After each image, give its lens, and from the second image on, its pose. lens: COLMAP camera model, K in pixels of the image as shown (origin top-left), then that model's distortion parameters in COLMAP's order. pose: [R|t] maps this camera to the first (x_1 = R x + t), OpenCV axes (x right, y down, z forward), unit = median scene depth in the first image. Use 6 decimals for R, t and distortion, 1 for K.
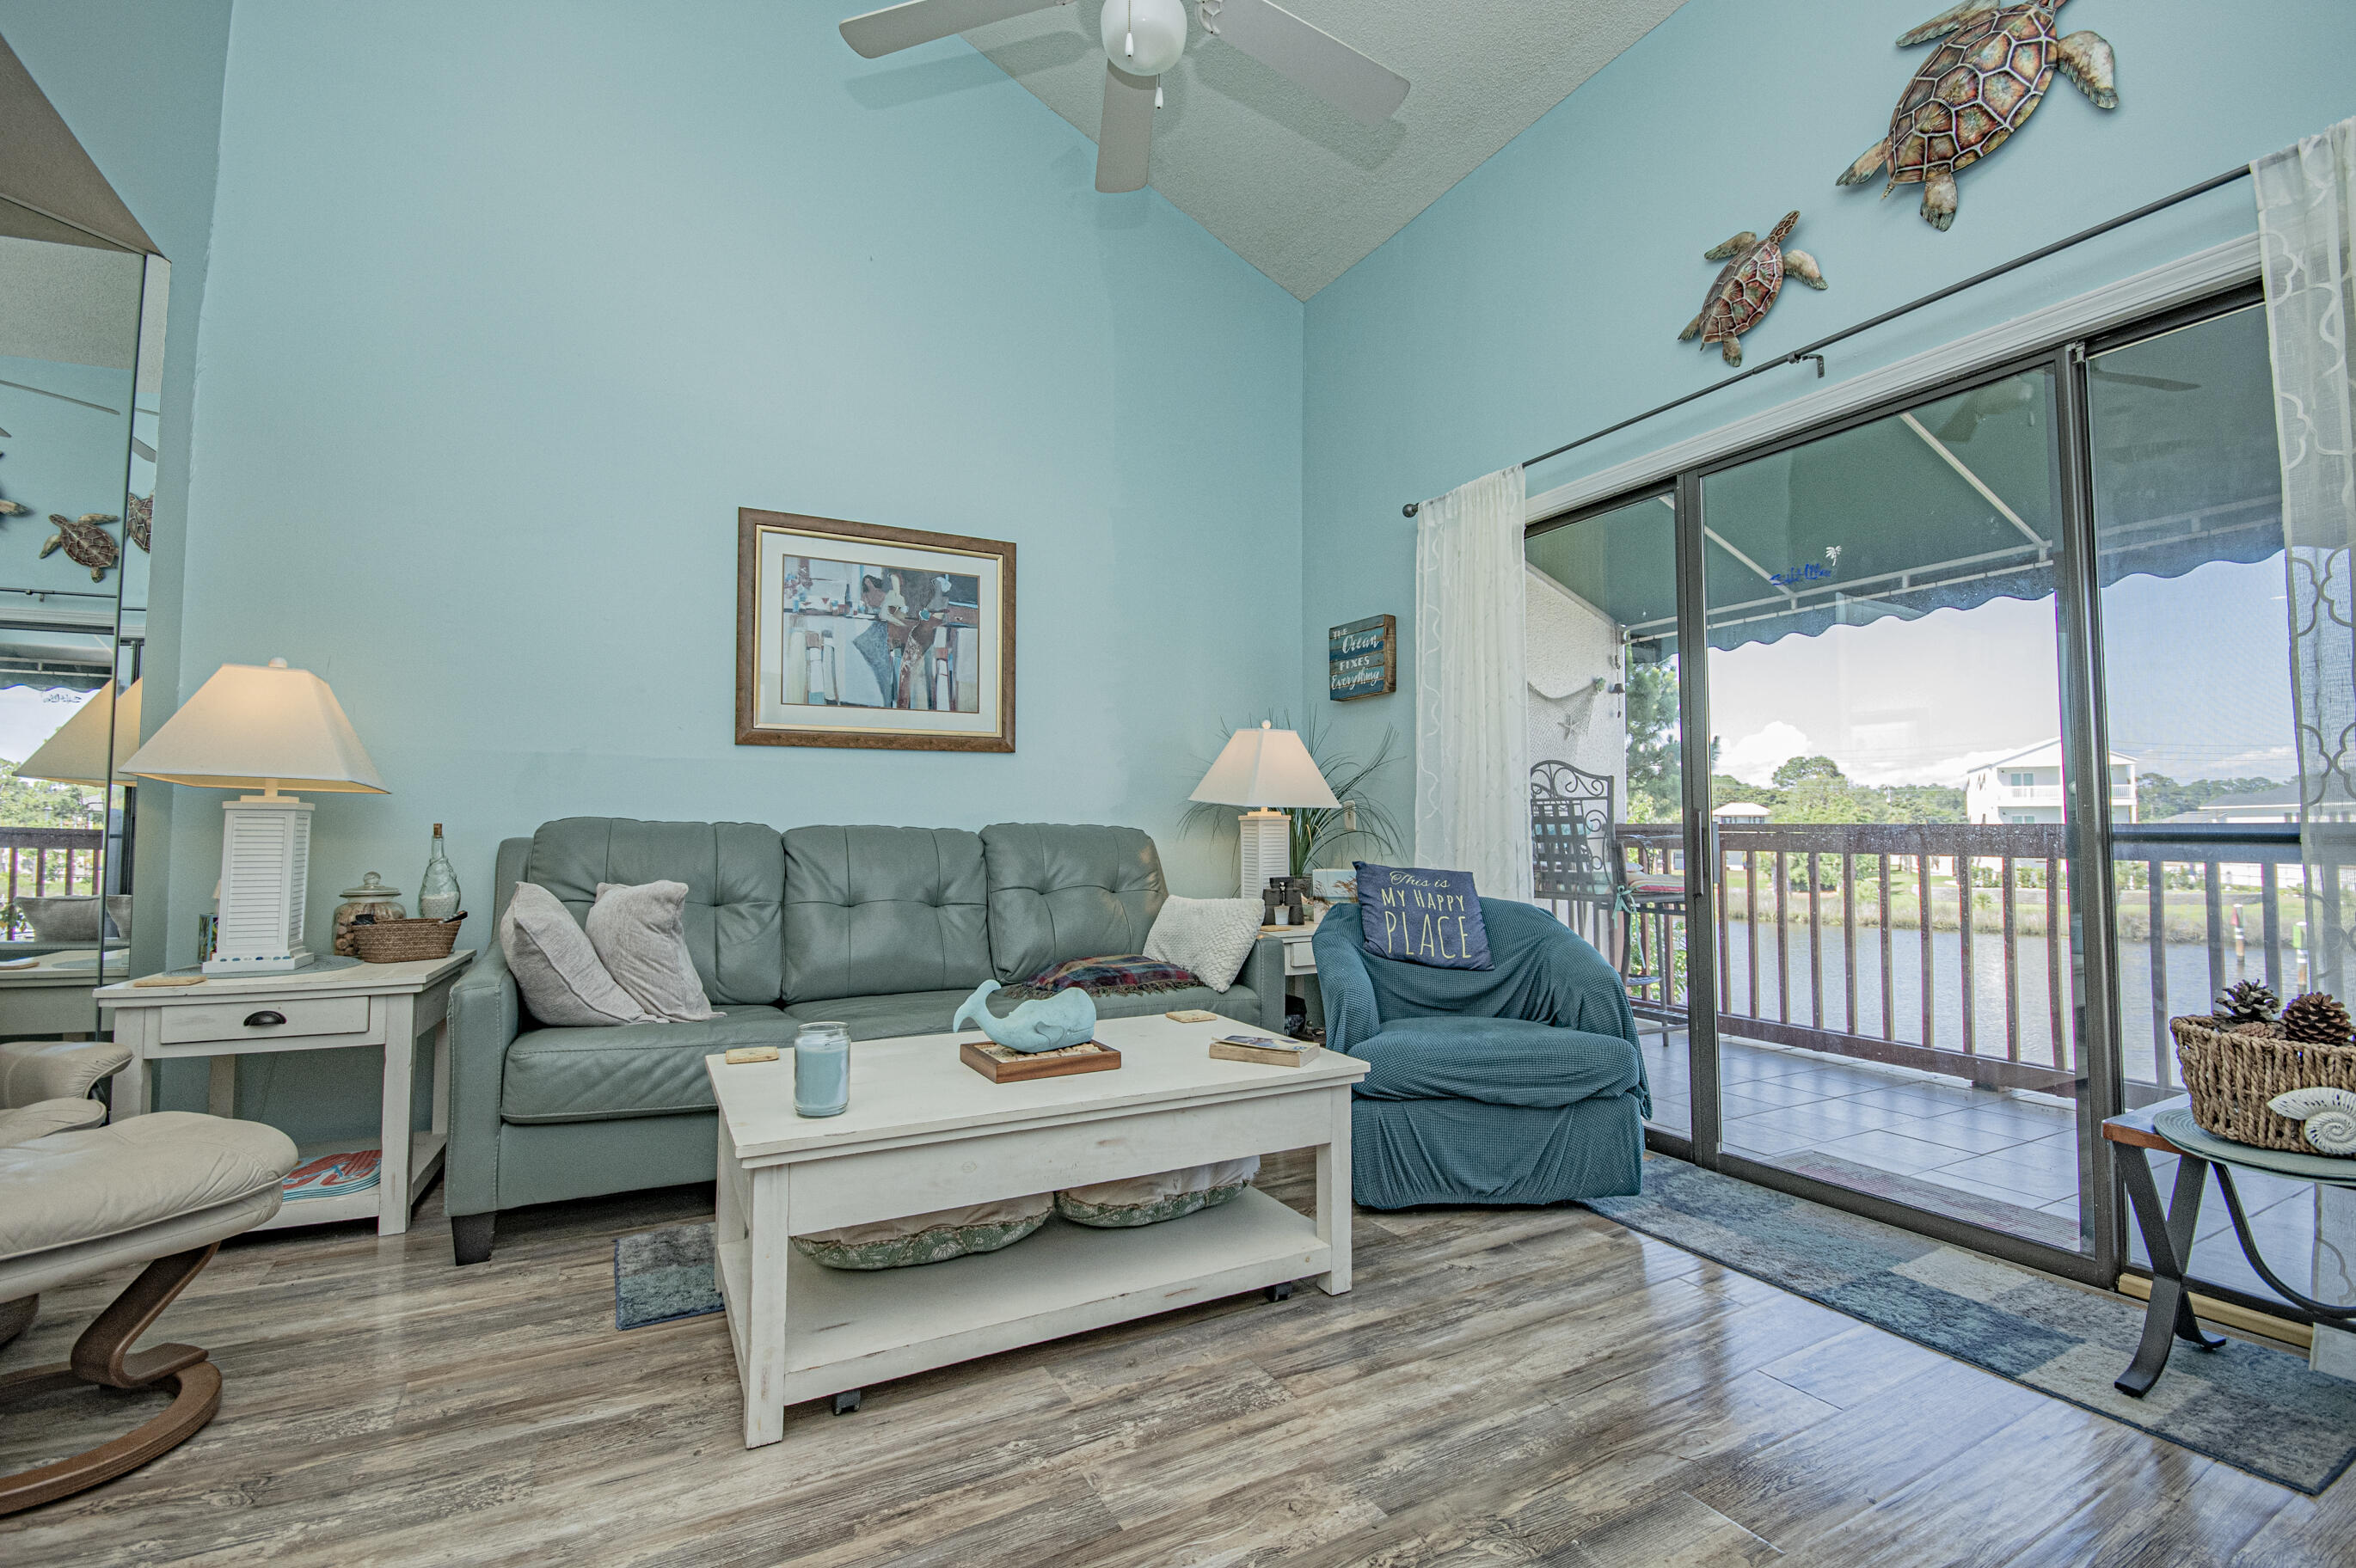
lens RADIAL K [[1015.6, 0, 1178.0], [0, 1015.6, 784.0], [0, 0, 1]] dist [-0.000327, -0.000039]
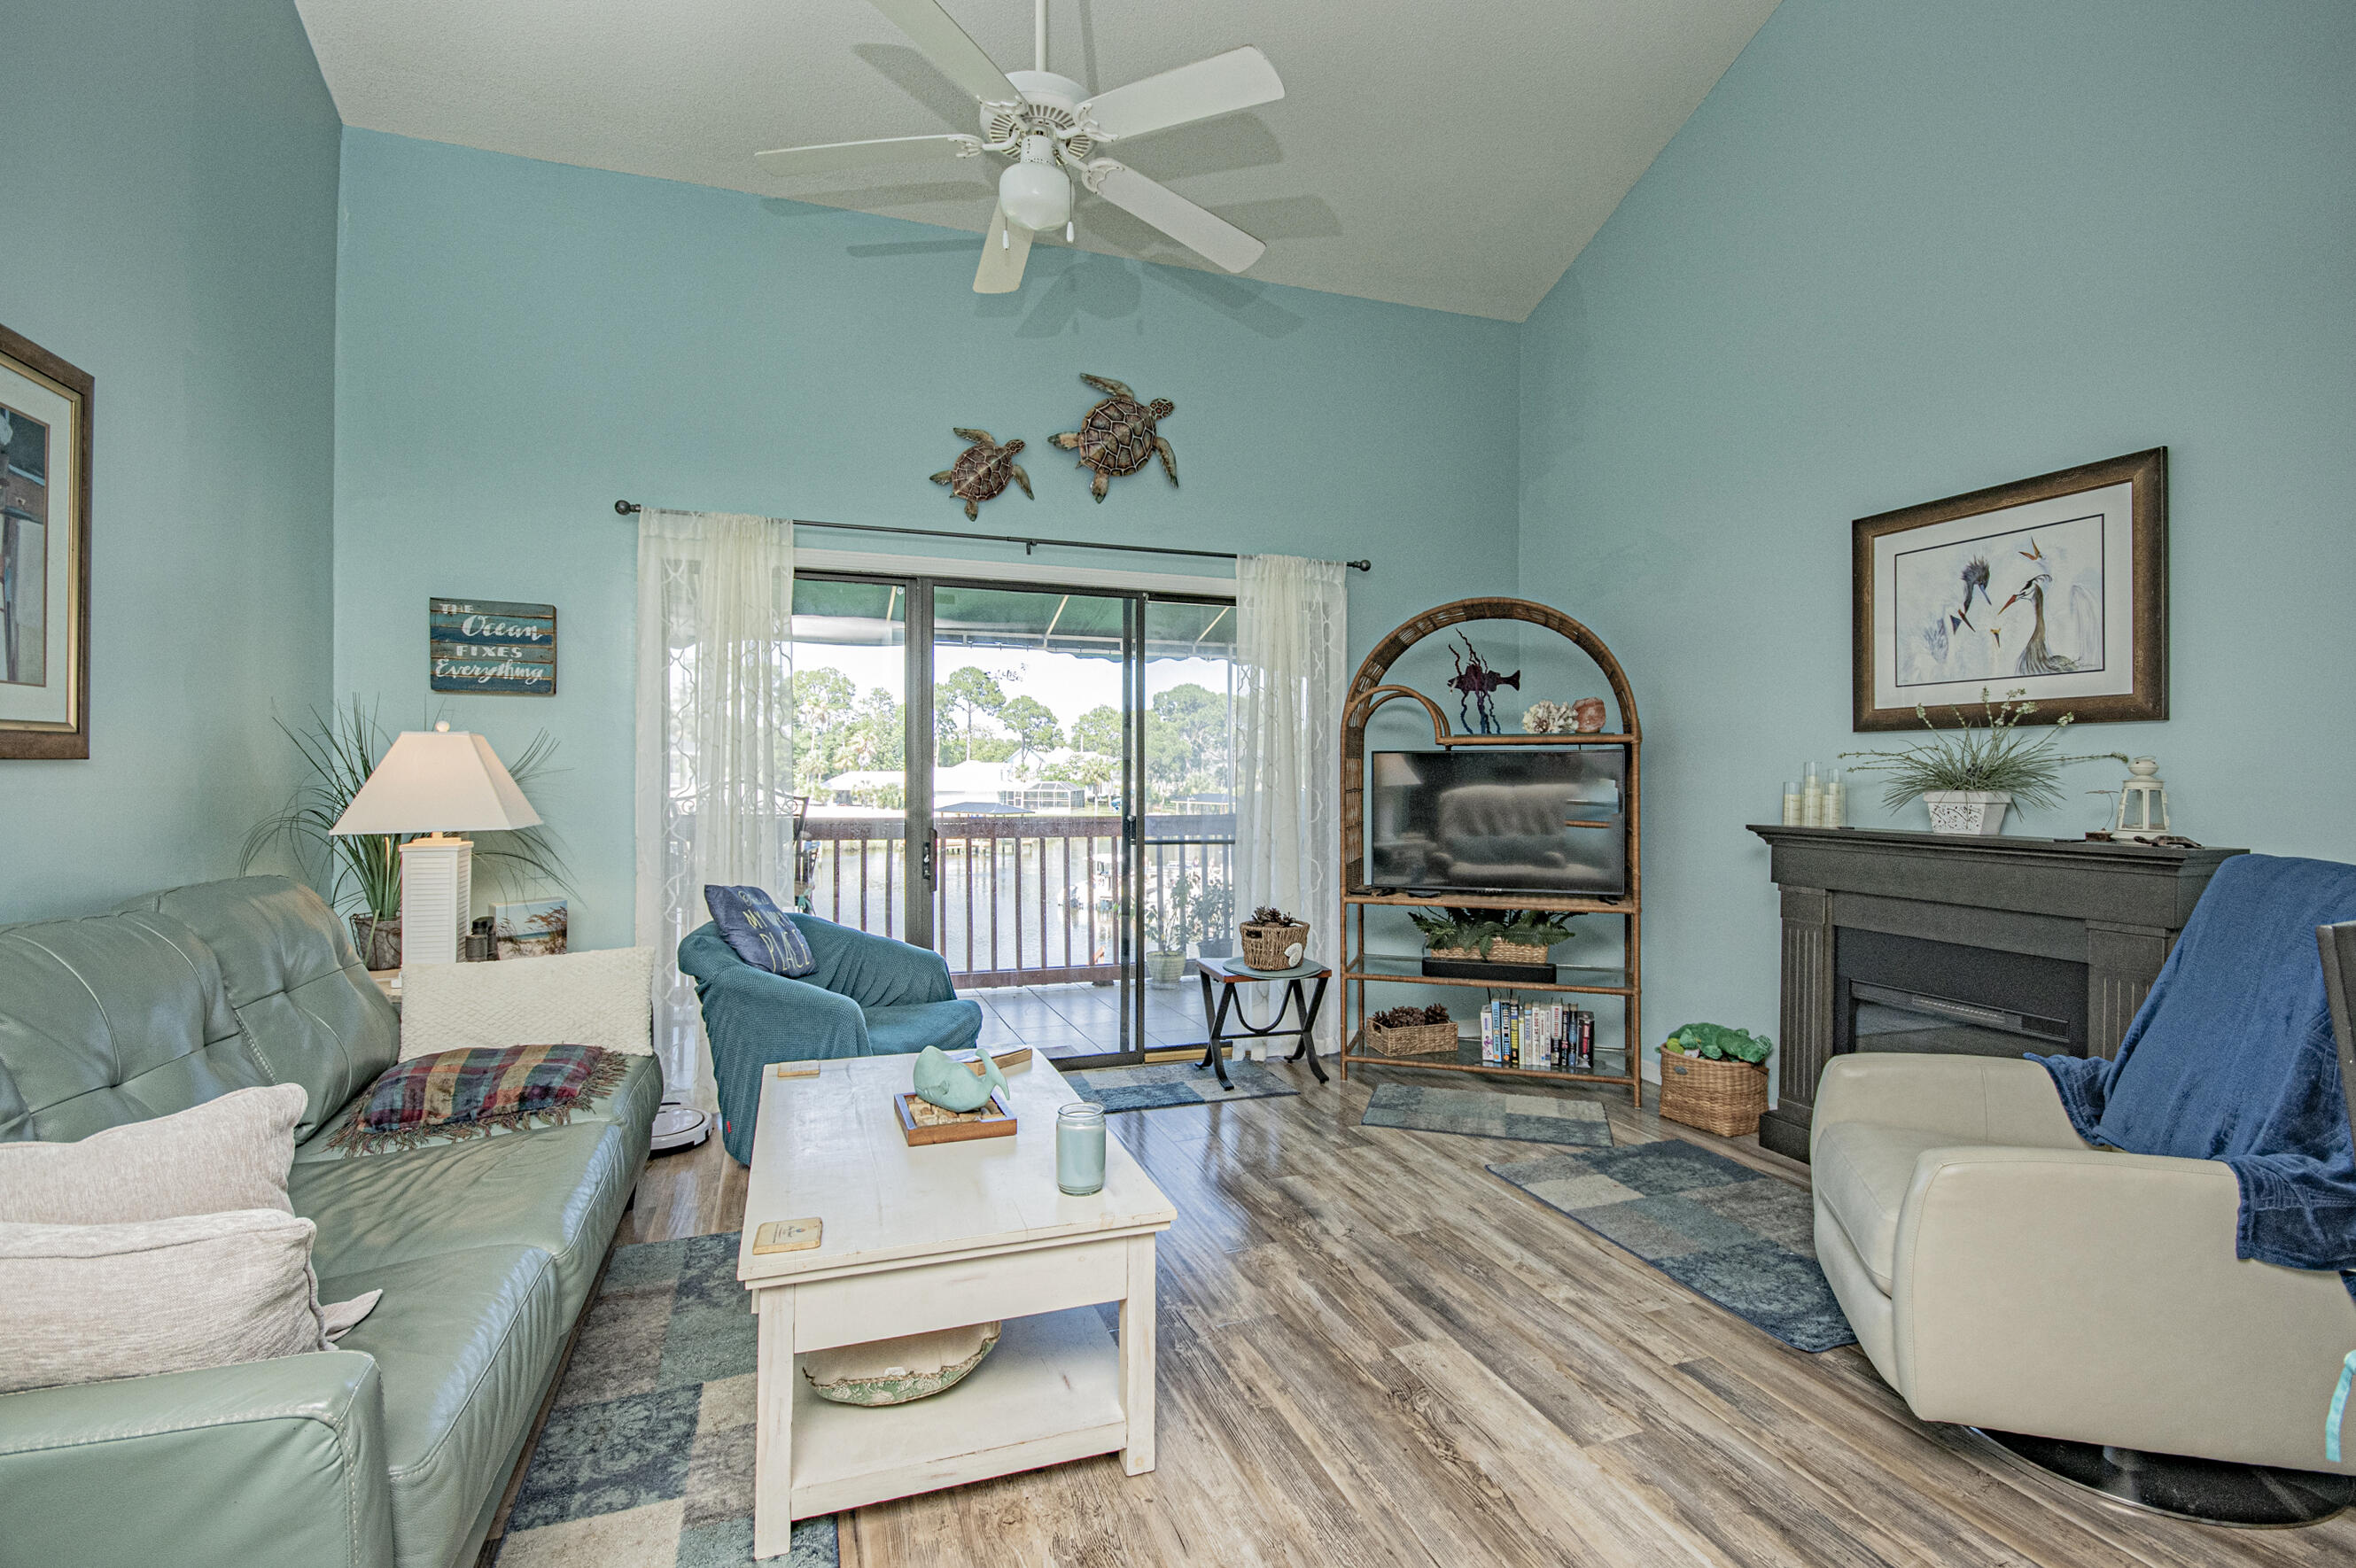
lens RADIAL K [[1073.3, 0, 1178.0], [0, 1073.3, 784.0], [0, 0, 1]] dist [-0.000272, -0.000120]
pose [[0.156774, -0.010258, 0.987581, -0.873991], [-0.047639, 0.998704, 0.017936, -0.078241], [-0.986485, -0.049860, 0.156082, 0.446108]]
